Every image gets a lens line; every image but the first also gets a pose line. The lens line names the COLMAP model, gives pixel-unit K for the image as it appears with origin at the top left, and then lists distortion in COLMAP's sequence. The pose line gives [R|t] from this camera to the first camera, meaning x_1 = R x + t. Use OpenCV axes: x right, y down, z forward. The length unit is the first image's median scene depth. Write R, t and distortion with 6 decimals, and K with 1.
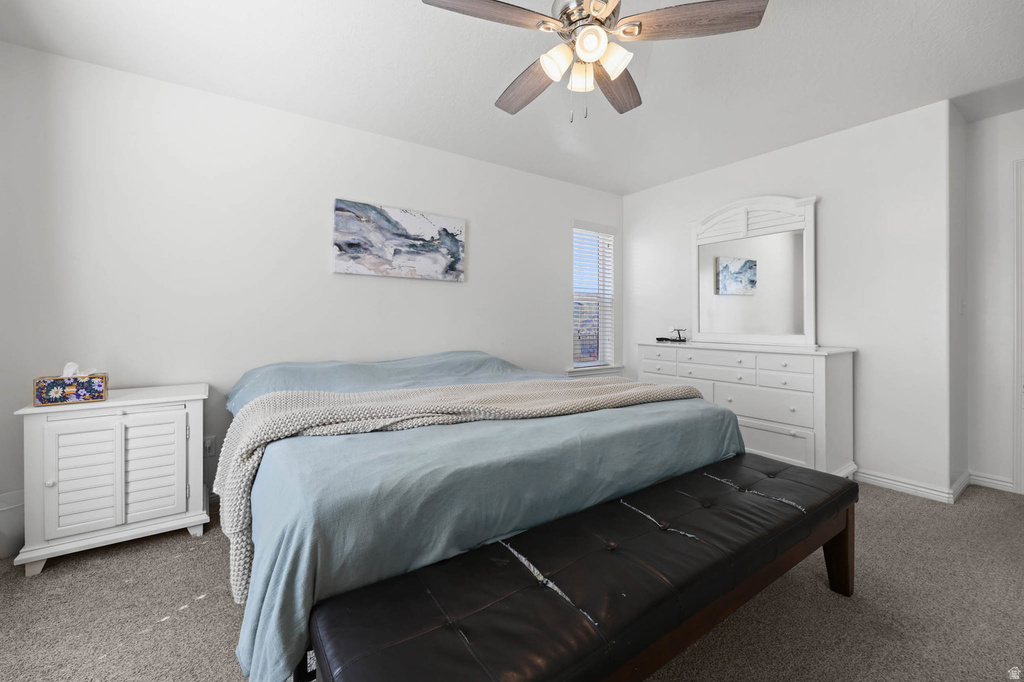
lens RADIAL K [[420.9, 0, 505.1], [0, 420.9, 320.0], [0, 0, 1]] dist [-0.001887, -0.000273]
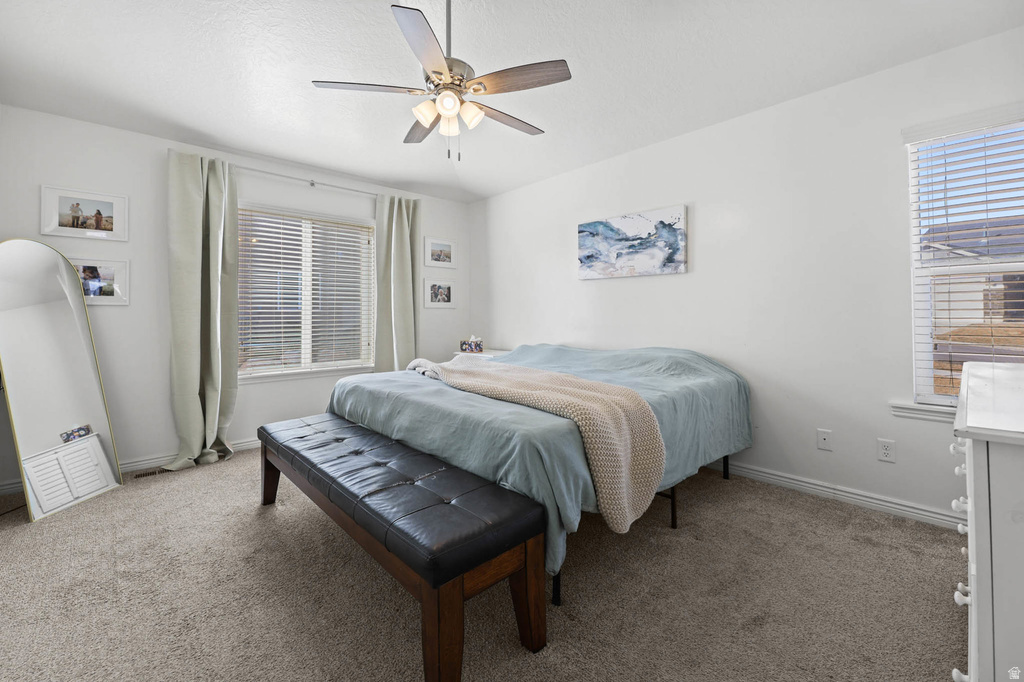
lens RADIAL K [[429.6, 0, 523.9], [0, 429.6, 309.8], [0, 0, 1]] dist [-0.002040, -0.000350]
pose [[0.157051, -0.018129, -0.987424, 0.860265], [0.006122, 0.999830, -0.017383, 0.003428], [0.987571, -0.003315, 0.157136, 0.580264]]
